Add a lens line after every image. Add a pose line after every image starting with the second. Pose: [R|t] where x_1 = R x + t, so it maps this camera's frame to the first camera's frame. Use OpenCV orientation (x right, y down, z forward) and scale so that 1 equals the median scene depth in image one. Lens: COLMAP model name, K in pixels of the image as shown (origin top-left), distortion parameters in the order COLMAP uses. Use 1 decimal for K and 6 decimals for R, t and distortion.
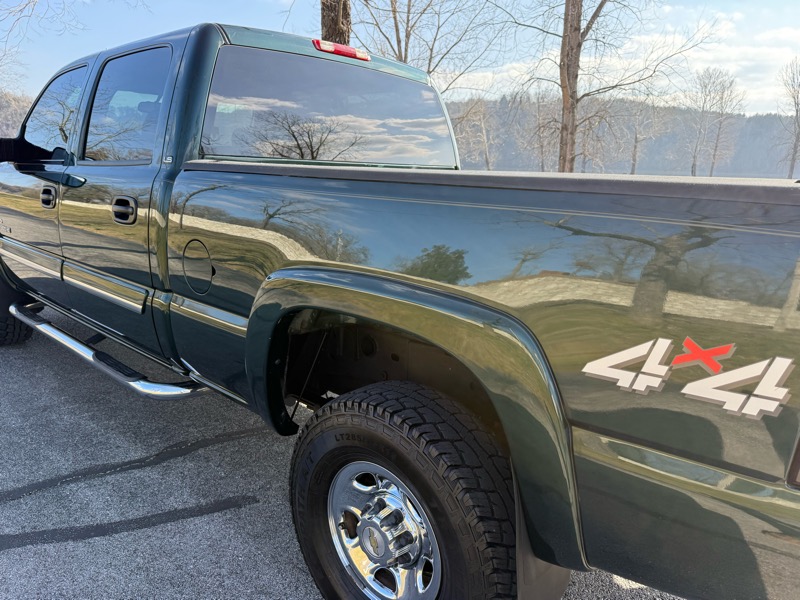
lens RADIAL K [[572.8, 0, 400.0], [0, 572.8, 300.0], [0, 0, 1]] dist [0.001894, -0.005376]
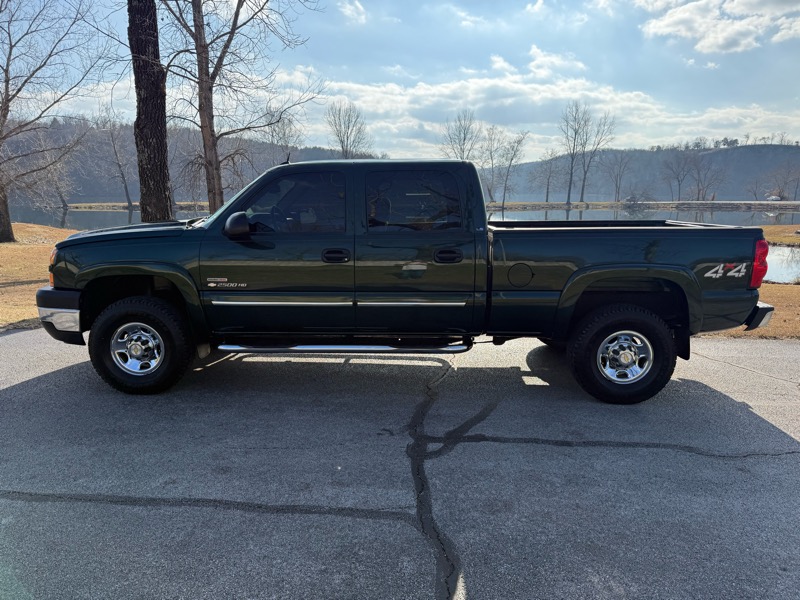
lens RADIAL K [[567.0, 0, 400.0], [0, 567.0, 300.0], [0, 0, 1]] dist [0.064650, -0.083362]
pose [[0.762137, -0.142712, 0.631491, -1.667445], [0.170547, 0.985206, 0.016818, -0.060868], [-0.624549, 0.094881, 0.775201, -0.325878]]
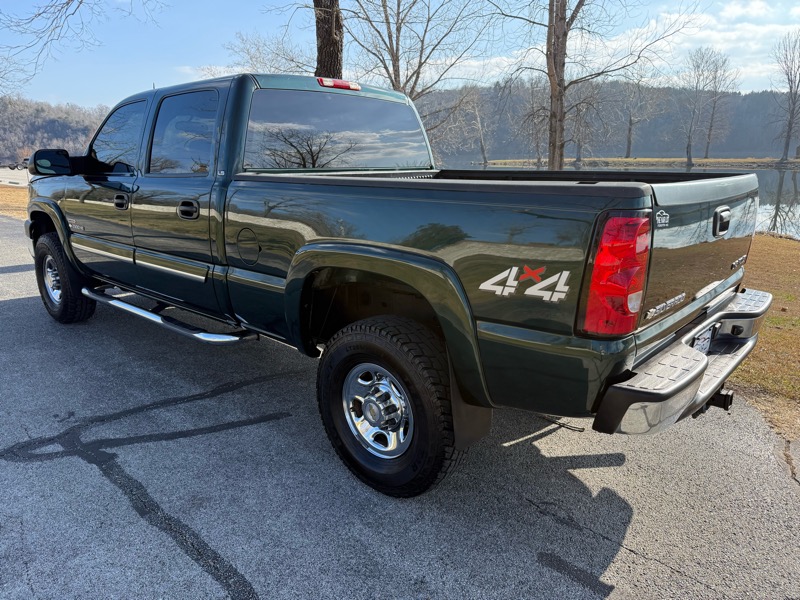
lens RADIAL K [[567.0, 0, 400.0], [0, 567.0, 300.0], [0, 0, 1]] dist [0.064650, -0.083362]
pose [[0.999451, -0.033070, -0.001797, 0.028576], [0.033095, 0.999315, 0.016550, 0.053955], [0.001248, -0.016600, 0.999861, -0.370553]]
